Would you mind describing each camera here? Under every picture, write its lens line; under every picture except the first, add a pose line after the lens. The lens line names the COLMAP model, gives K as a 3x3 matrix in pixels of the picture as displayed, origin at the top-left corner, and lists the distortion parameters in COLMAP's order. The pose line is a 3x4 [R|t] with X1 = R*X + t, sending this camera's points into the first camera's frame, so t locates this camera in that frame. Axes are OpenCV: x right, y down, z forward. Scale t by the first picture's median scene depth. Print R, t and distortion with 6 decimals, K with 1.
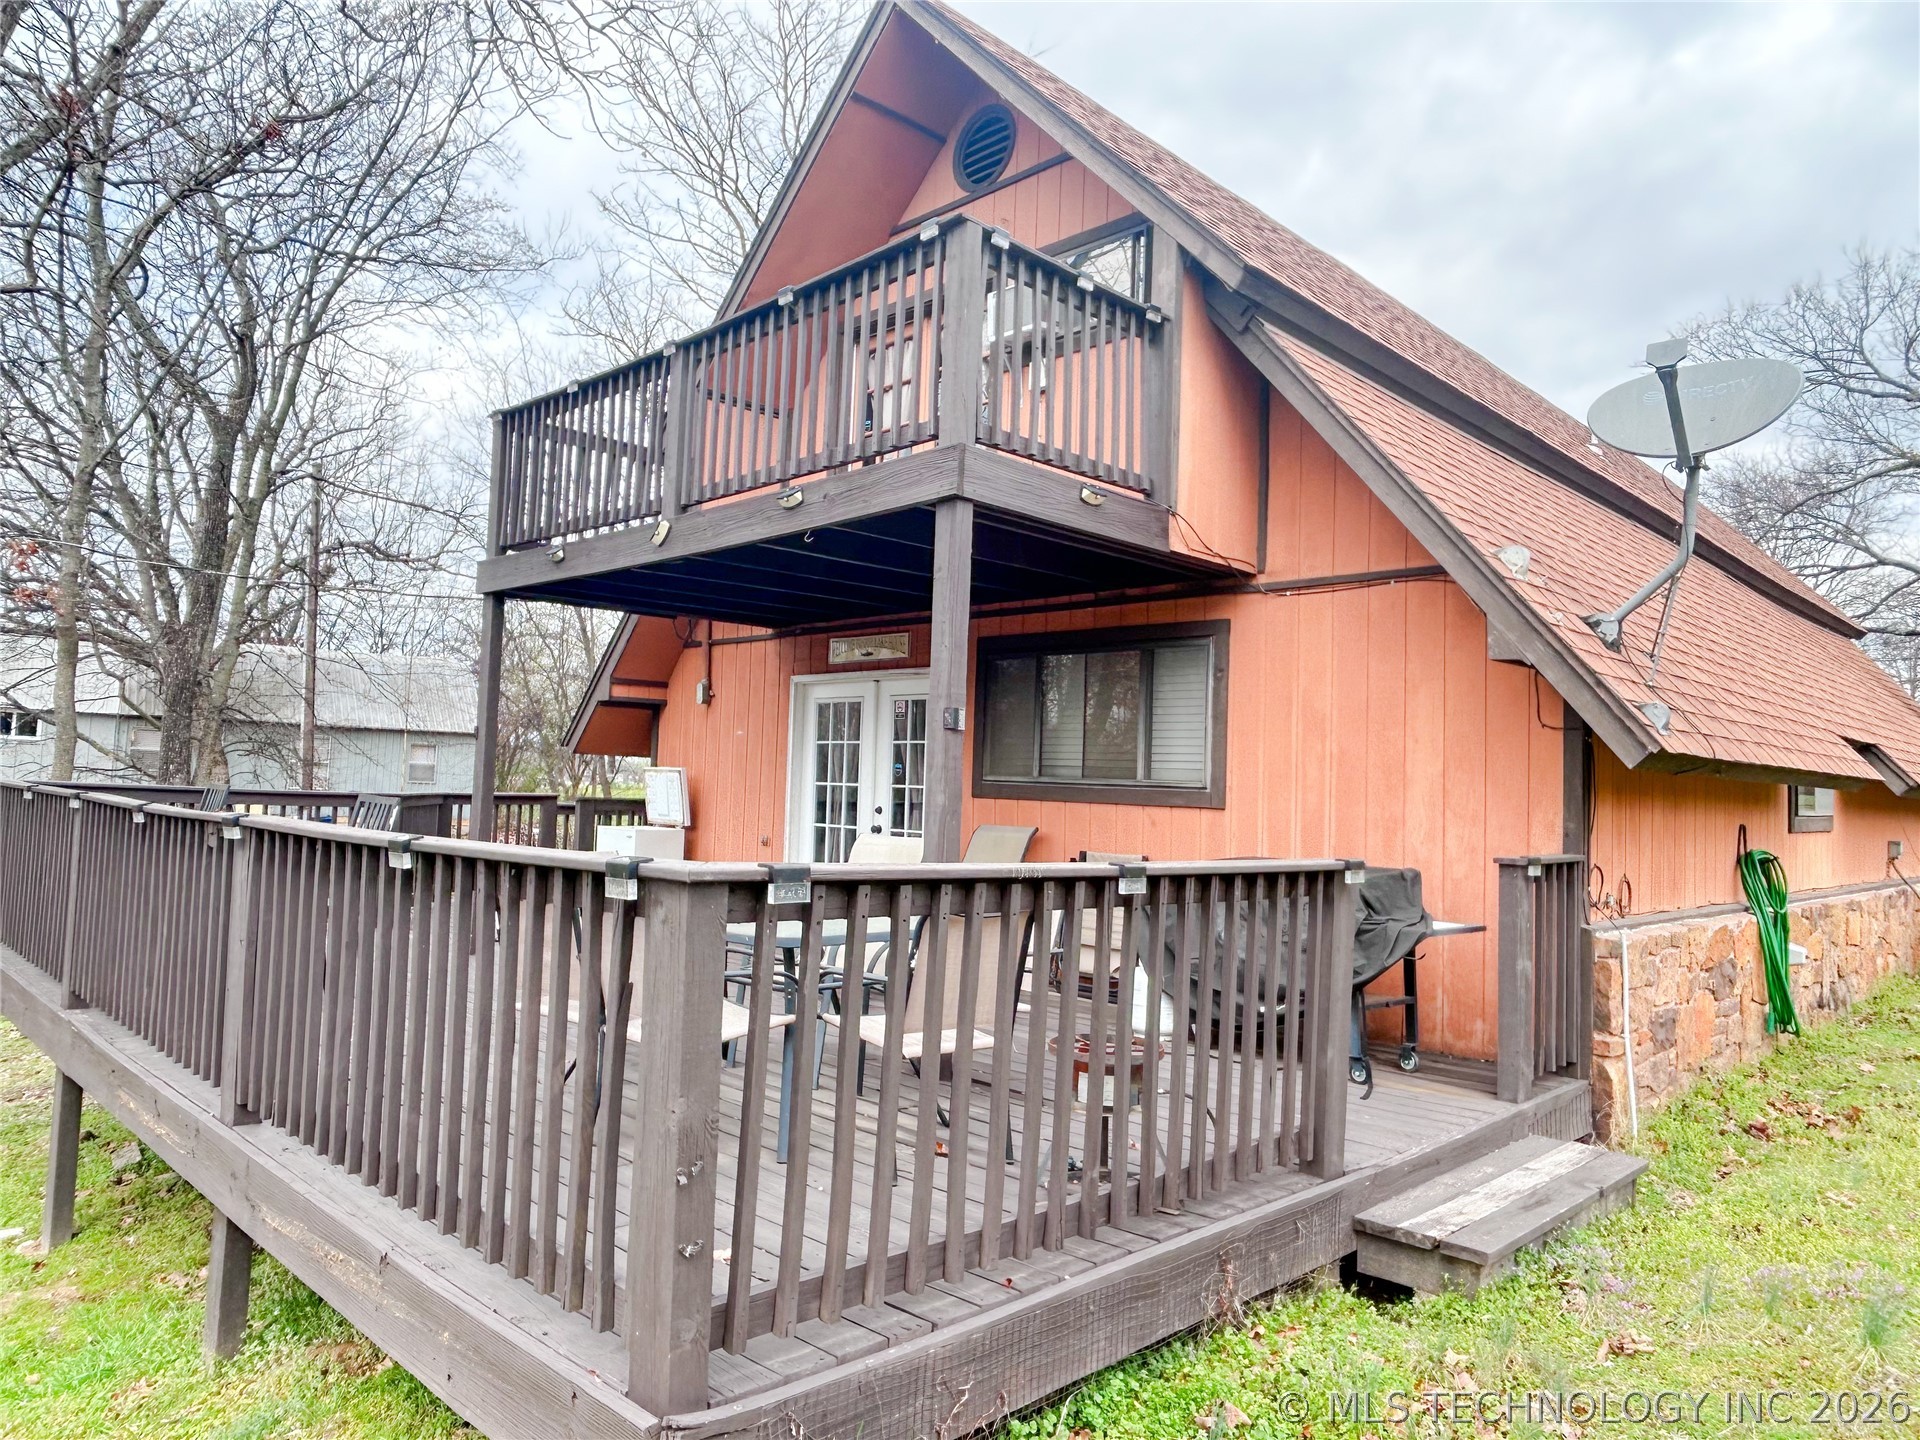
lens RADIAL K [[1247.5, 0, 956.6], [0, 1247.5, 721.3], [0, 0, 1]] dist [0.001407, -0.003621]
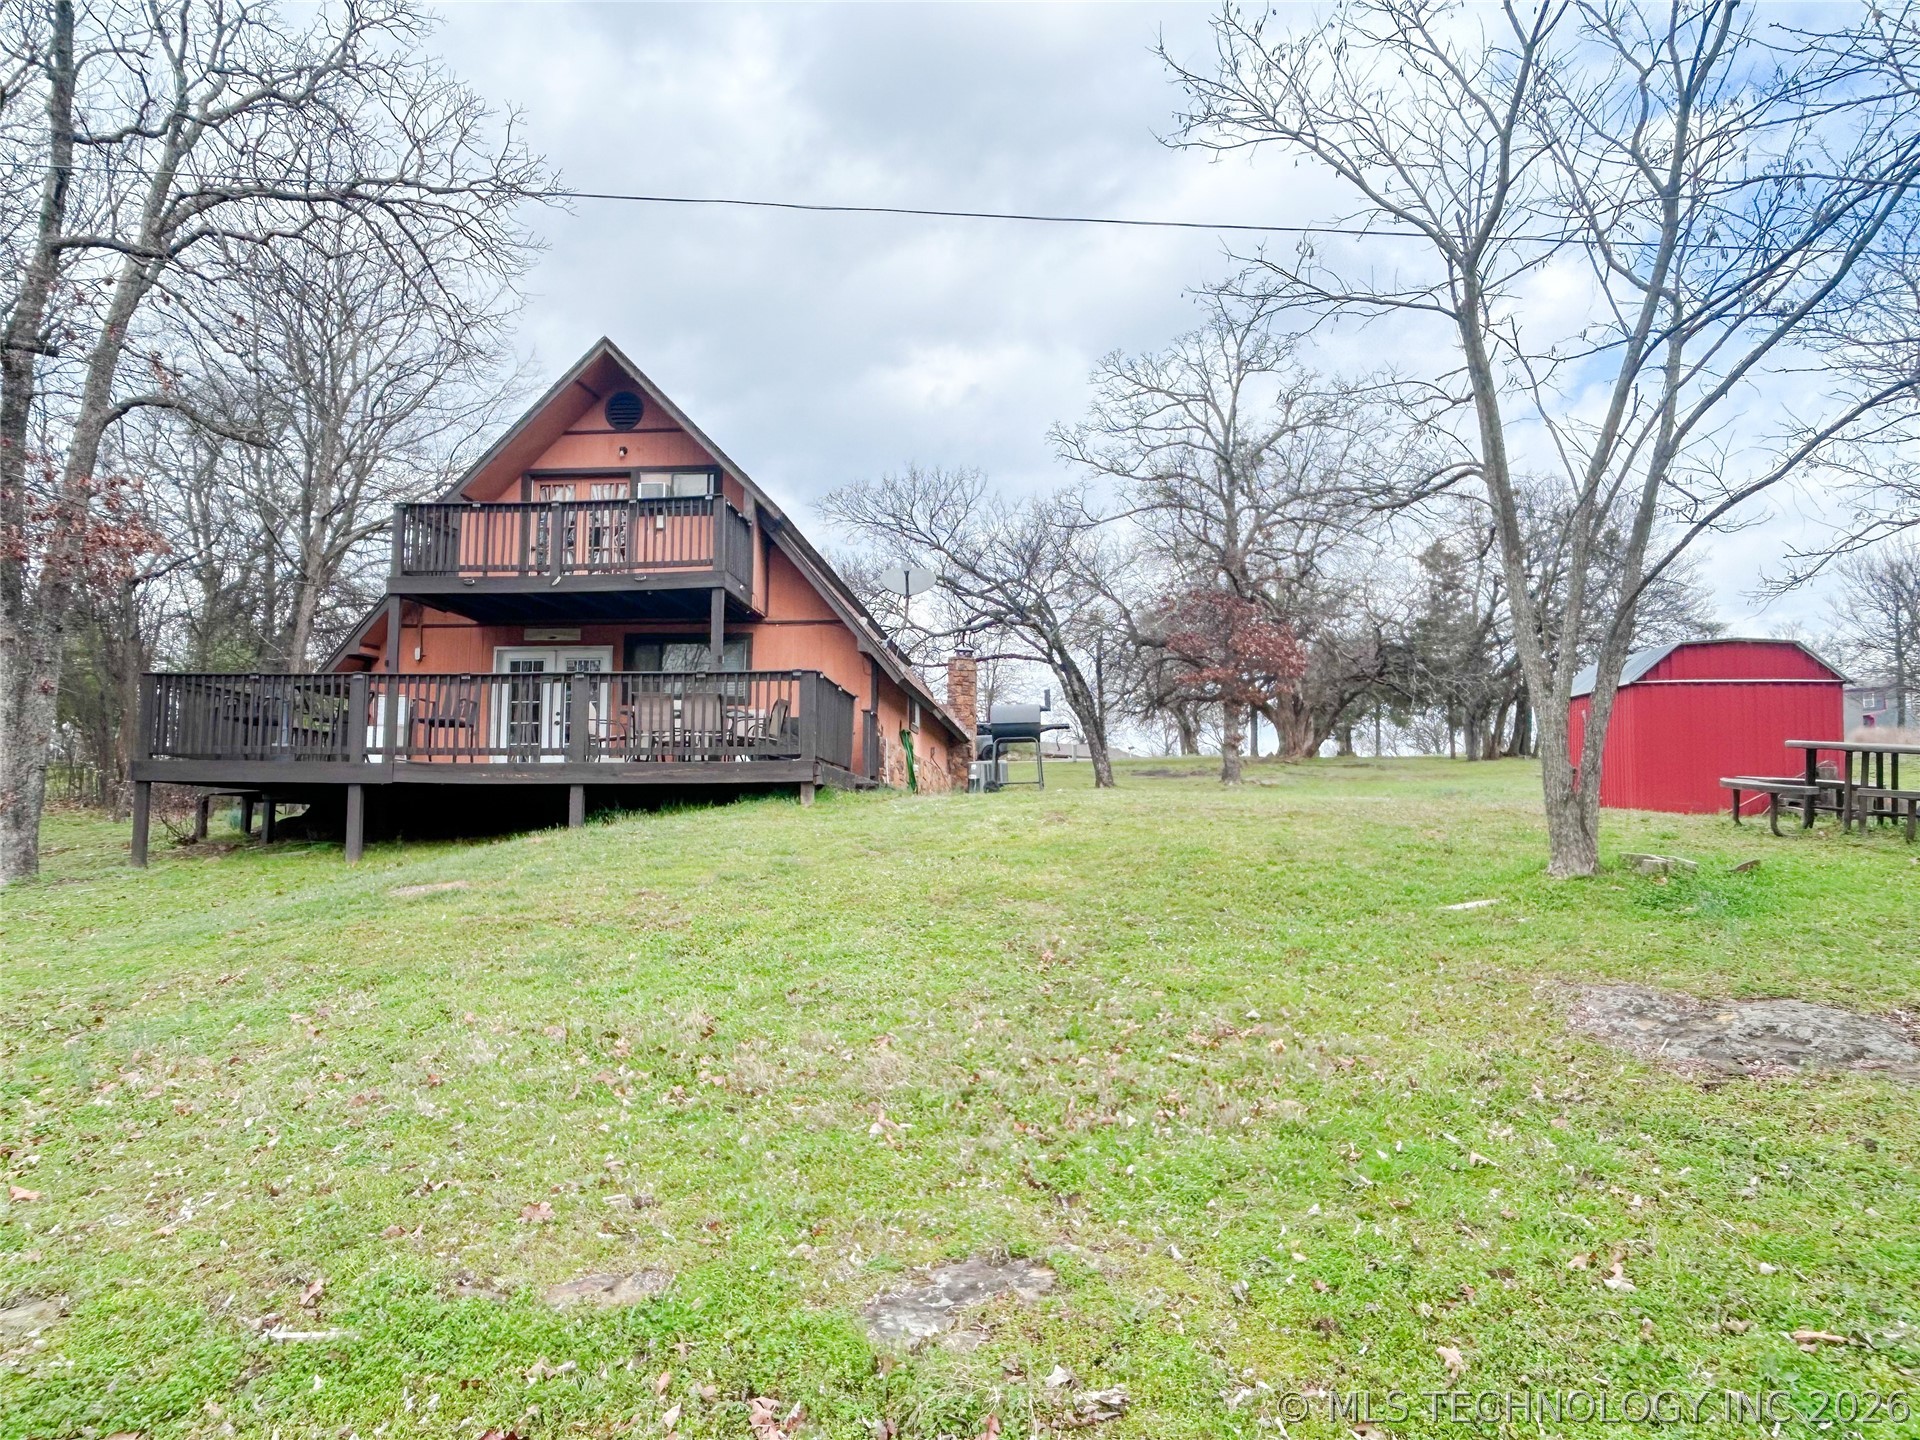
lens RADIAL K [[1247.5, 0, 953.6], [0, 1247.5, 720.0], [0, 0, 1]] dist [0.001407, -0.003621]
pose [[0.763859, 0.025415, 0.644882, -0.898523], [-0.011653, 0.999605, -0.025592, 0.128038], [-0.645278, 0.012034, 0.763853, -1.003328]]
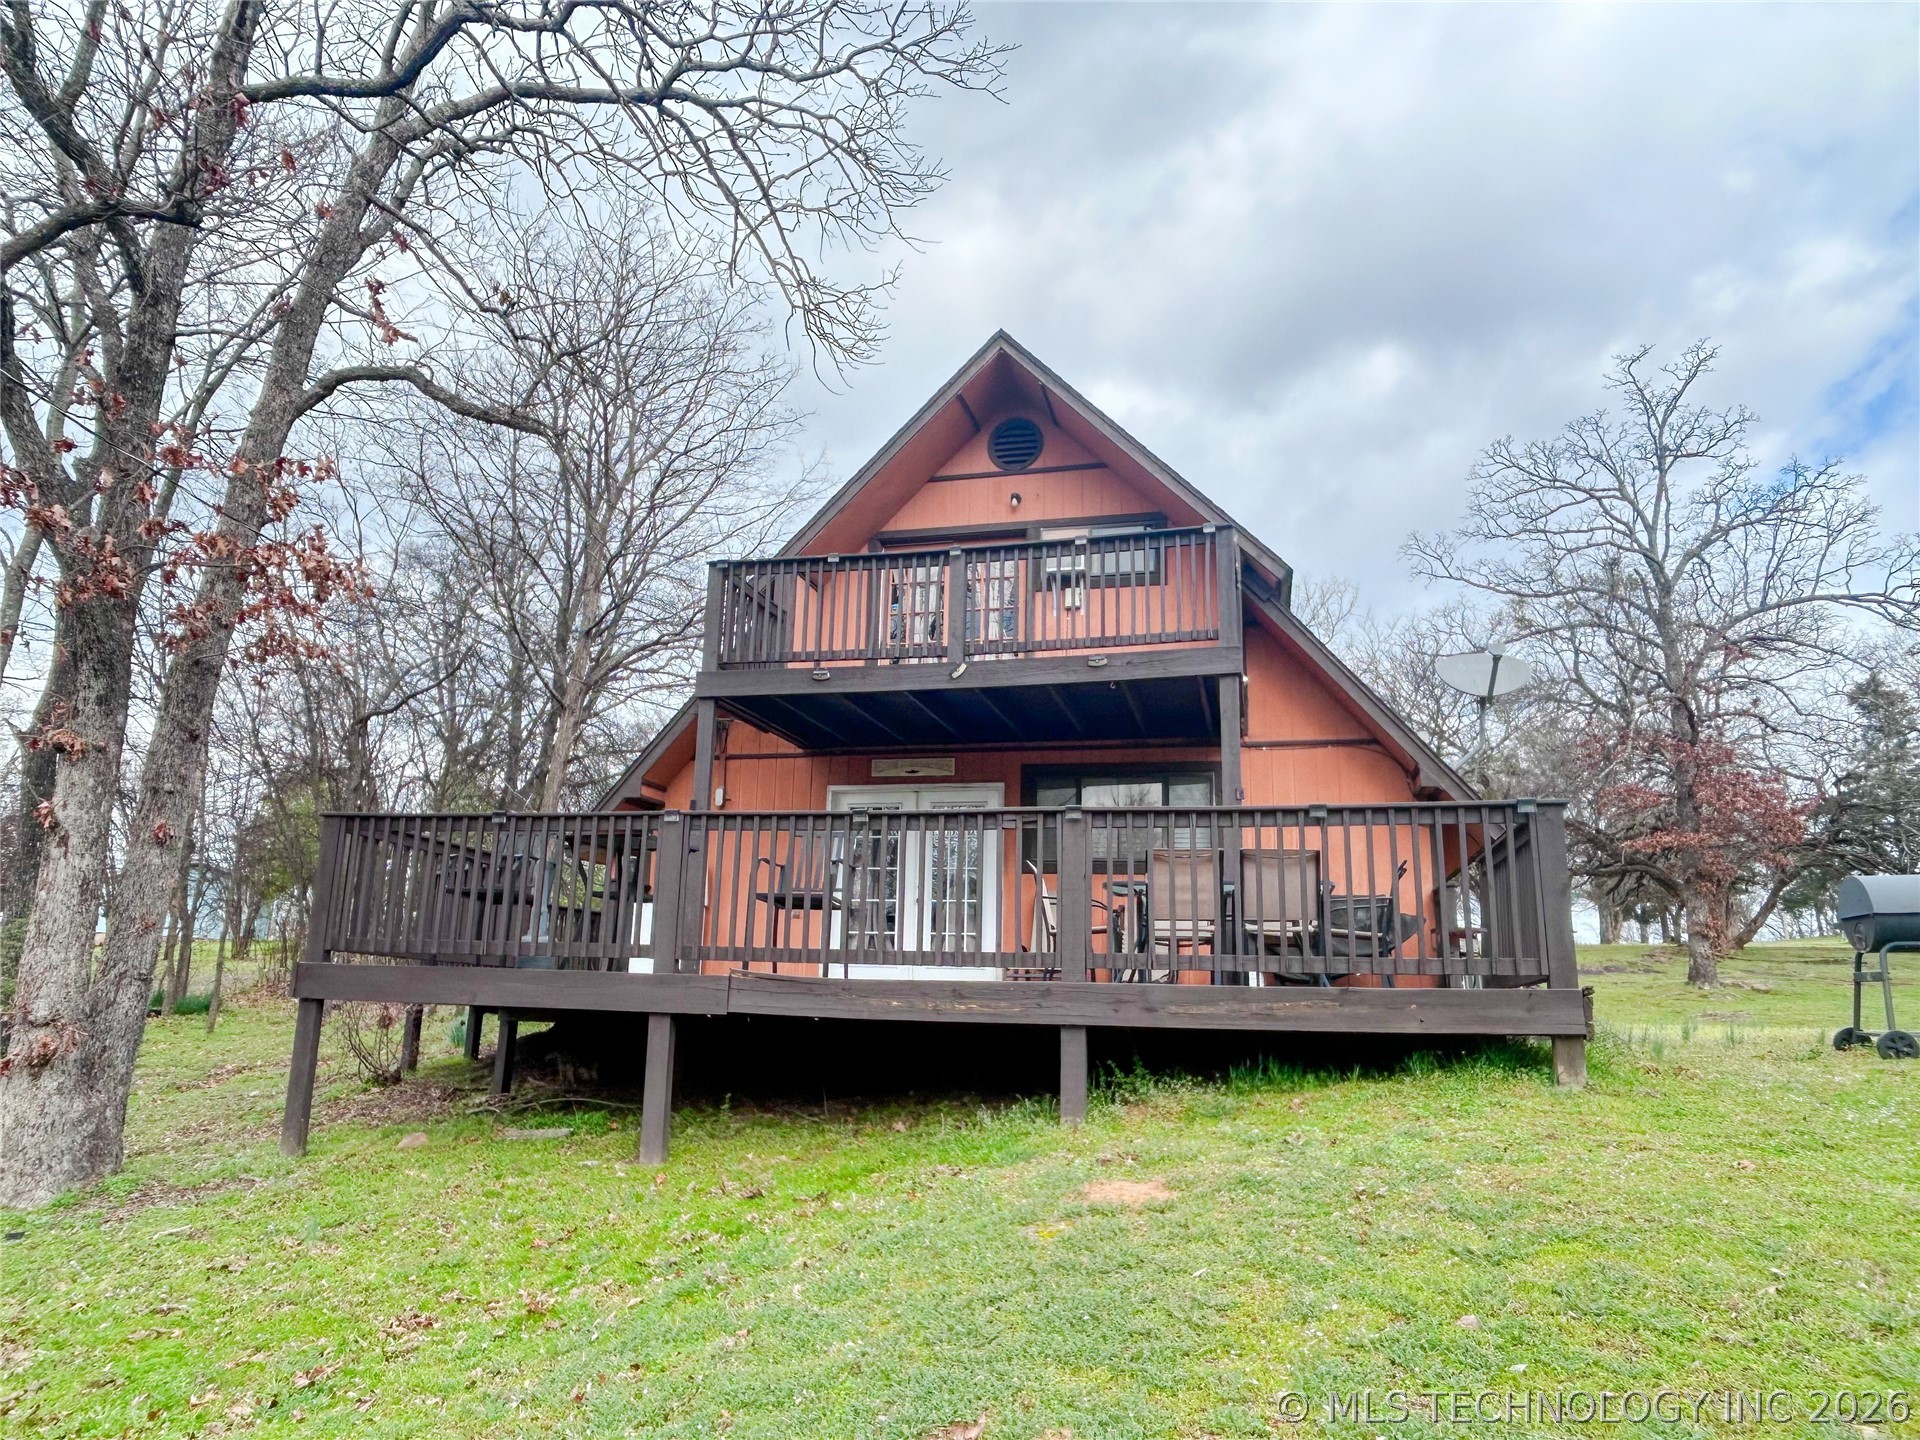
lens RADIAL K [[1247.5, 0, 951.6], [0, 1247.5, 724.9], [0, 0, 1]] dist [0.001407, -0.003621]
pose [[0.854757, 0.100303, 0.509244, -0.748105], [-0.021720, 0.987202, -0.157987, 0.112424], [-0.518573, 0.123980, 0.845997, -0.188565]]
